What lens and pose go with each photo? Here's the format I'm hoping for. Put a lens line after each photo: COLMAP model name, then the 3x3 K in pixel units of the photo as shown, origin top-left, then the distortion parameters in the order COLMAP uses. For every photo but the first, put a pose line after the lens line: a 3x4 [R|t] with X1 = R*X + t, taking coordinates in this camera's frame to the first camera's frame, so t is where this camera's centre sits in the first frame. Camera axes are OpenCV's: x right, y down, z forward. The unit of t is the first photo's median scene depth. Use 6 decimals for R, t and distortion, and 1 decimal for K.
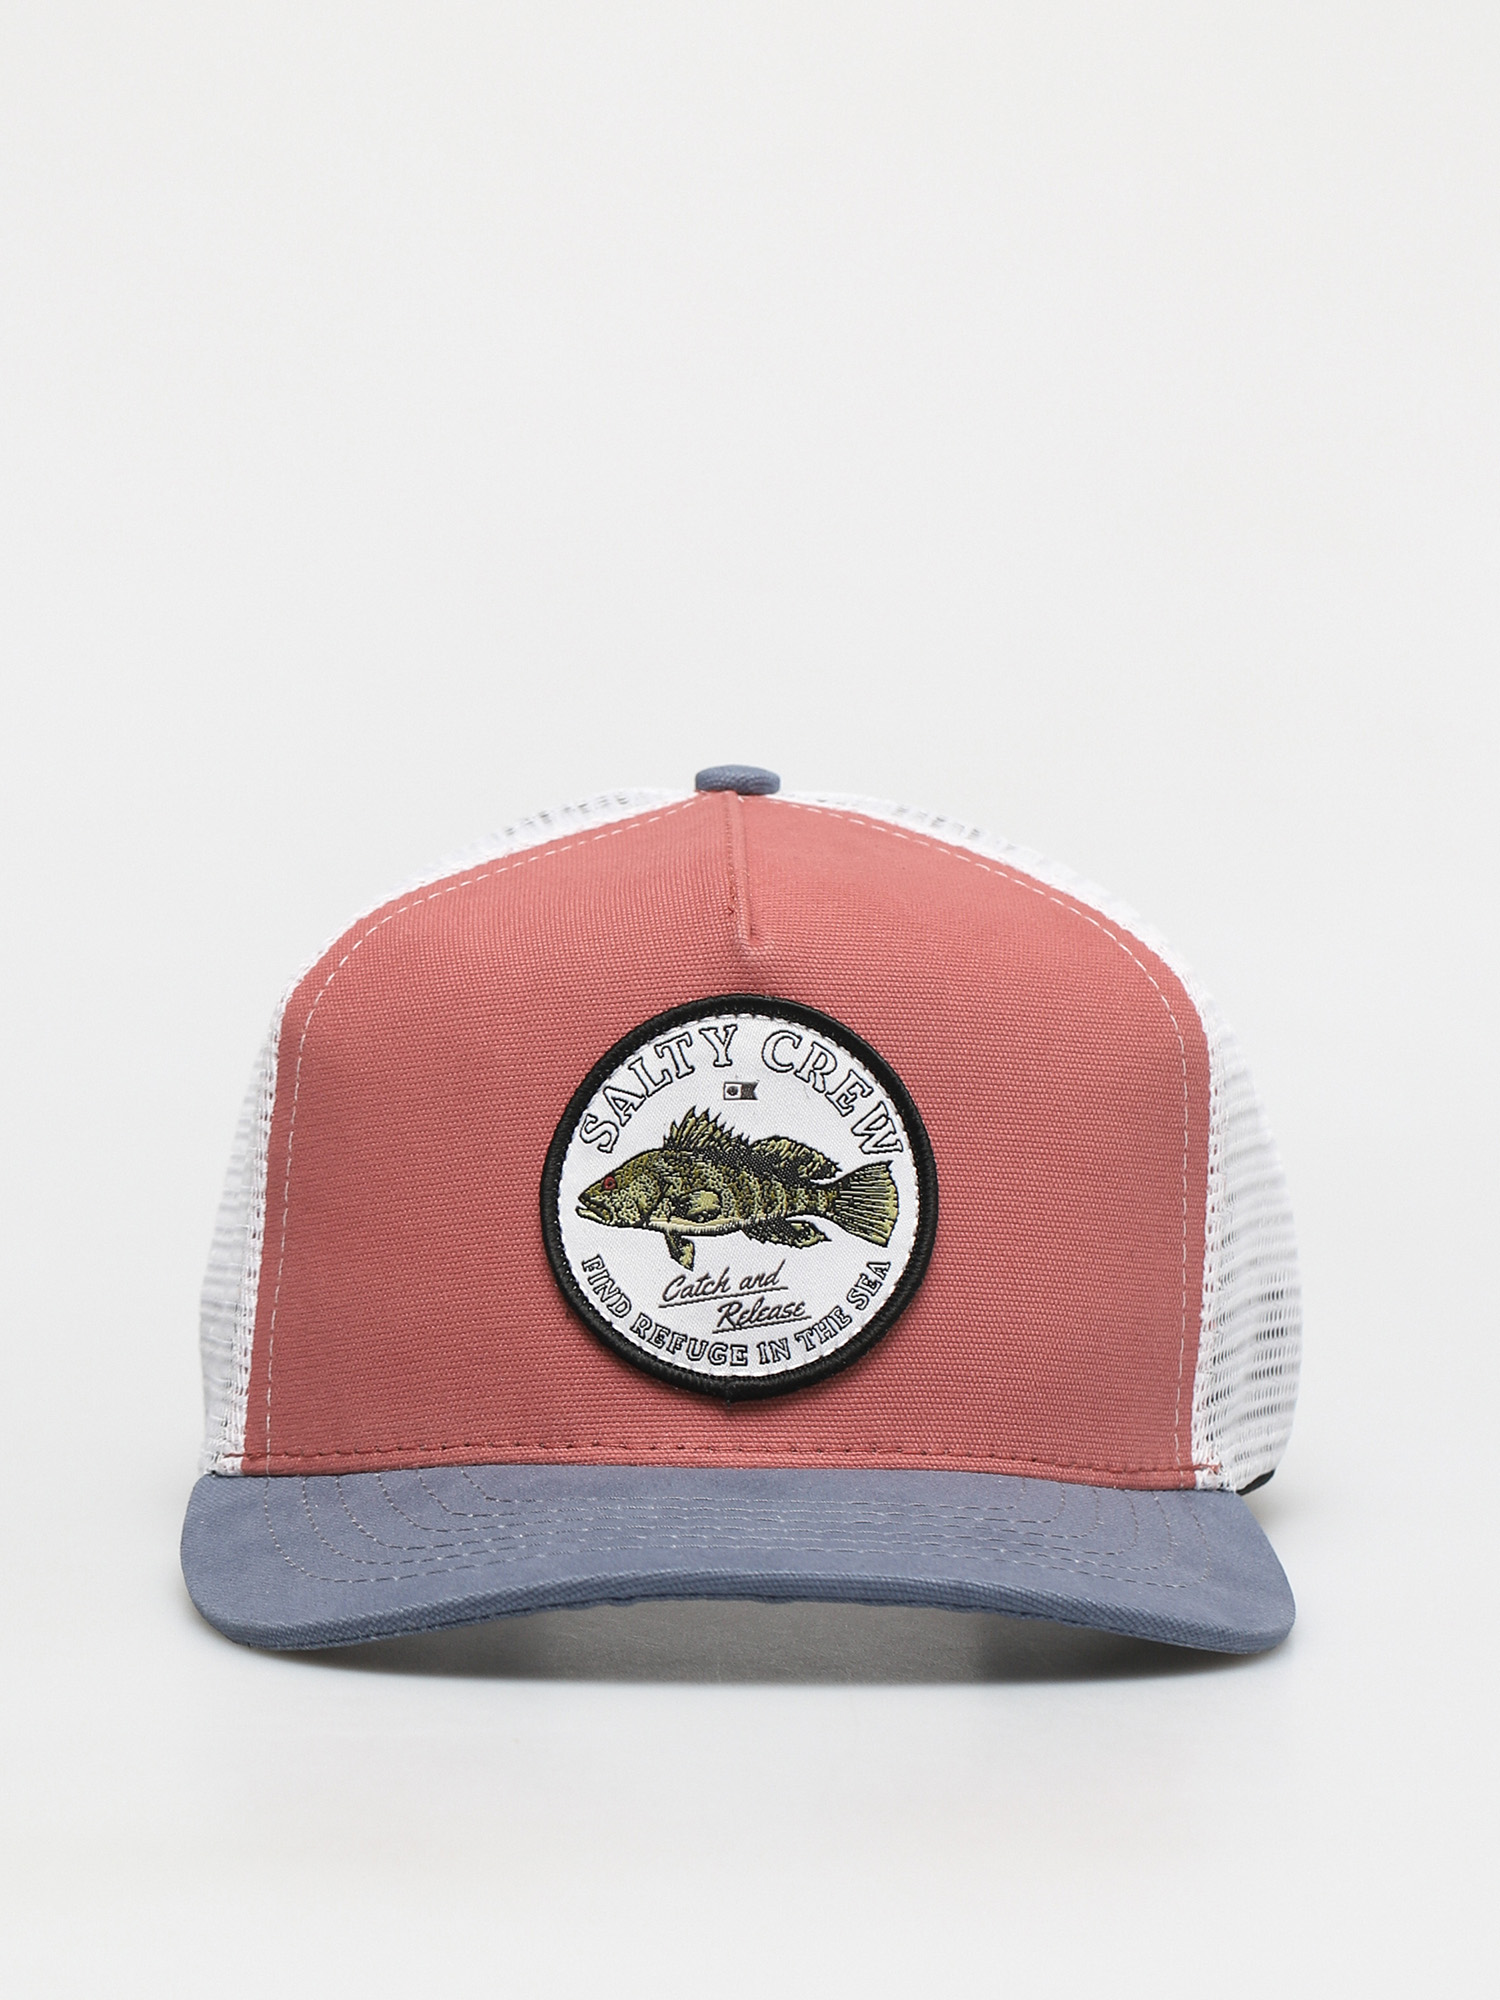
lens RADIAL K [[10317.4, 0, 750.0], [0, 10317.4, 1000.0], [0, 0, 1]] dist [-0.040585, -2.848961]
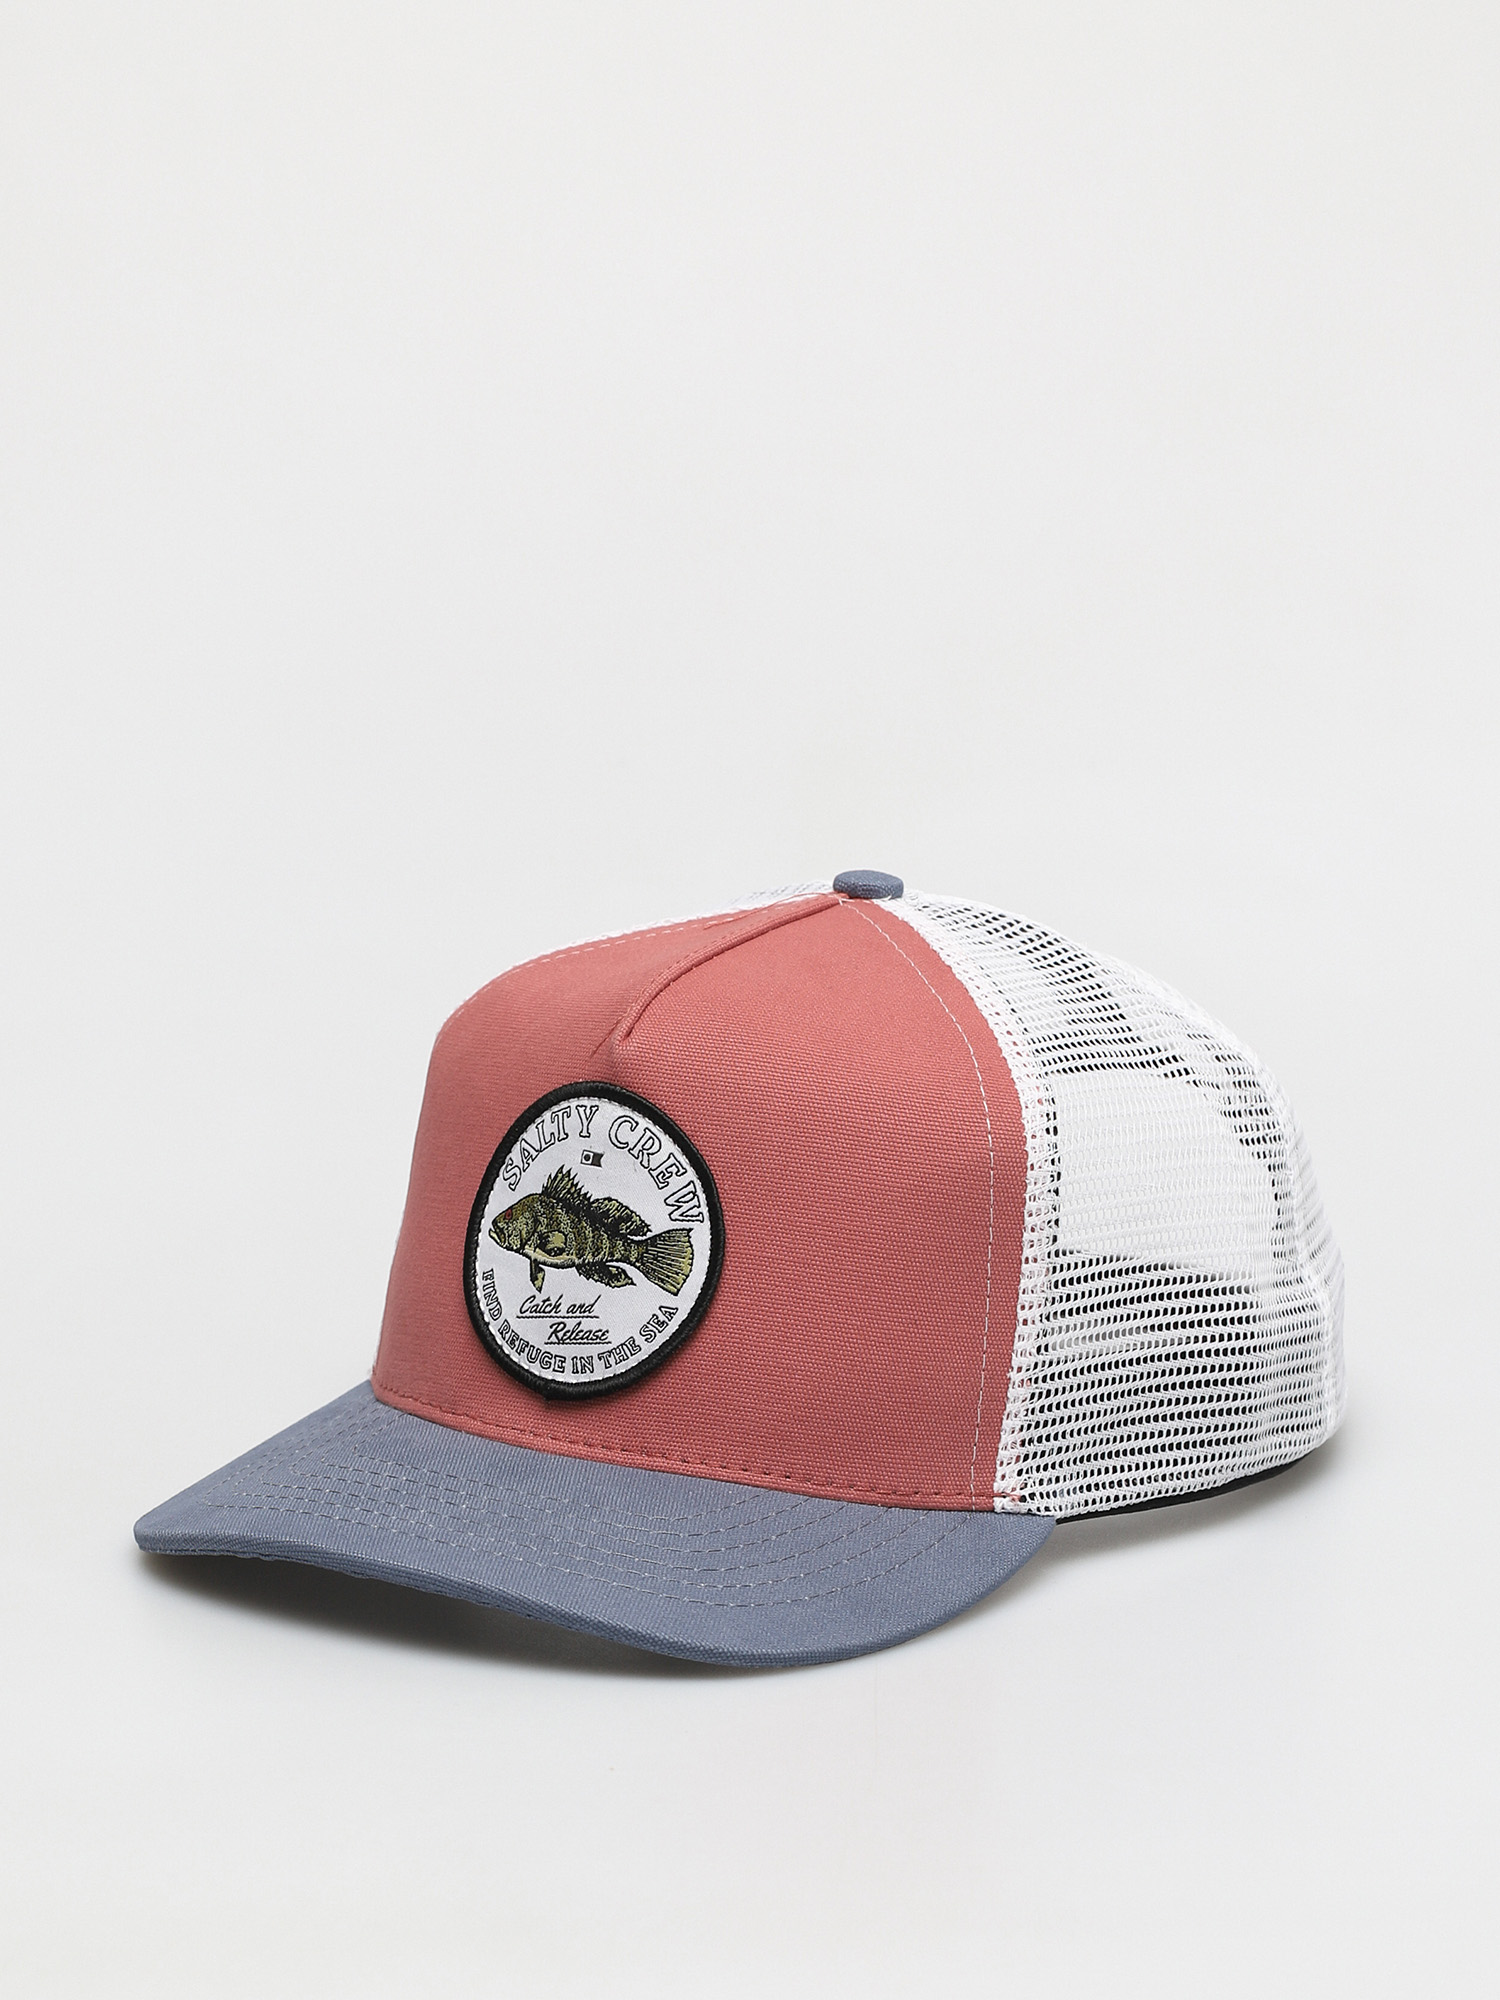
lens RADIAL K [[10317.4, 0, 750.0], [0, 10317.4, 1000.0], [0, 0, 1]] dist [-0.040585, -2.848961]
pose [[0.794114, 0.133224, -0.592988, 0.768539], [-0.066898, 0.988911, 0.132586, -0.181015], [0.604076, -0.065618, 0.794220, 0.000148]]
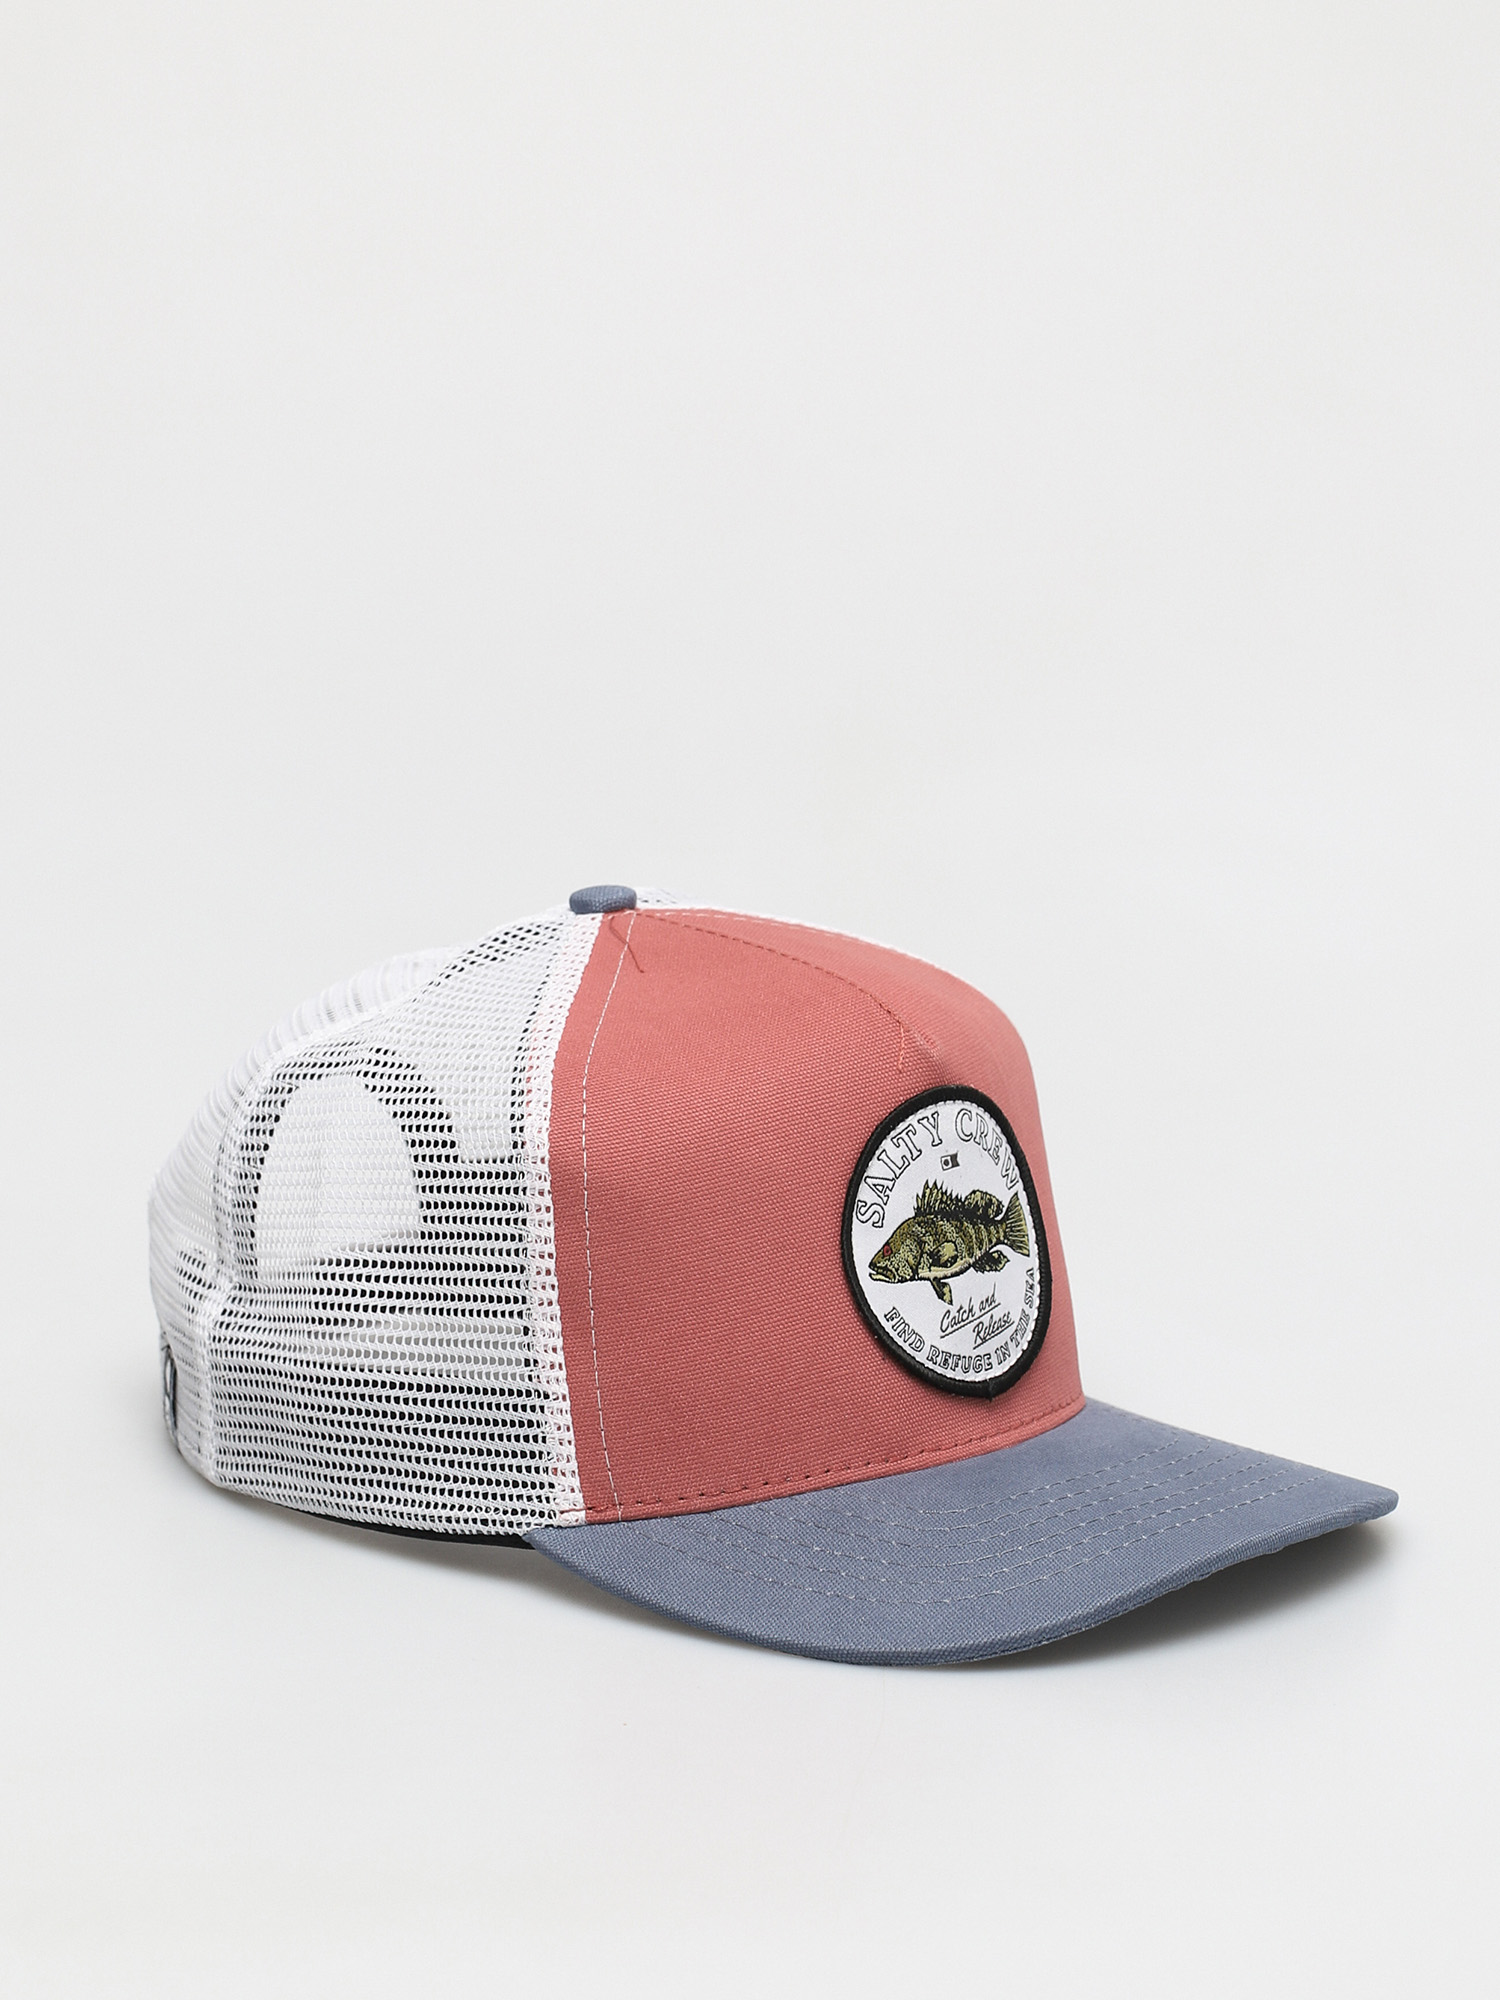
lens RADIAL K [[10317.4, 0, 750.0], [0, 10317.4, 1000.0], [0, 0, 1]] dist [-0.040585, -2.848961]
pose [[0.670120, -0.178811, 0.720393, -0.949028], [0.083229, 0.982530, 0.166456, -0.229242], [-0.737572, -0.051588, 0.673296, 0.146234]]
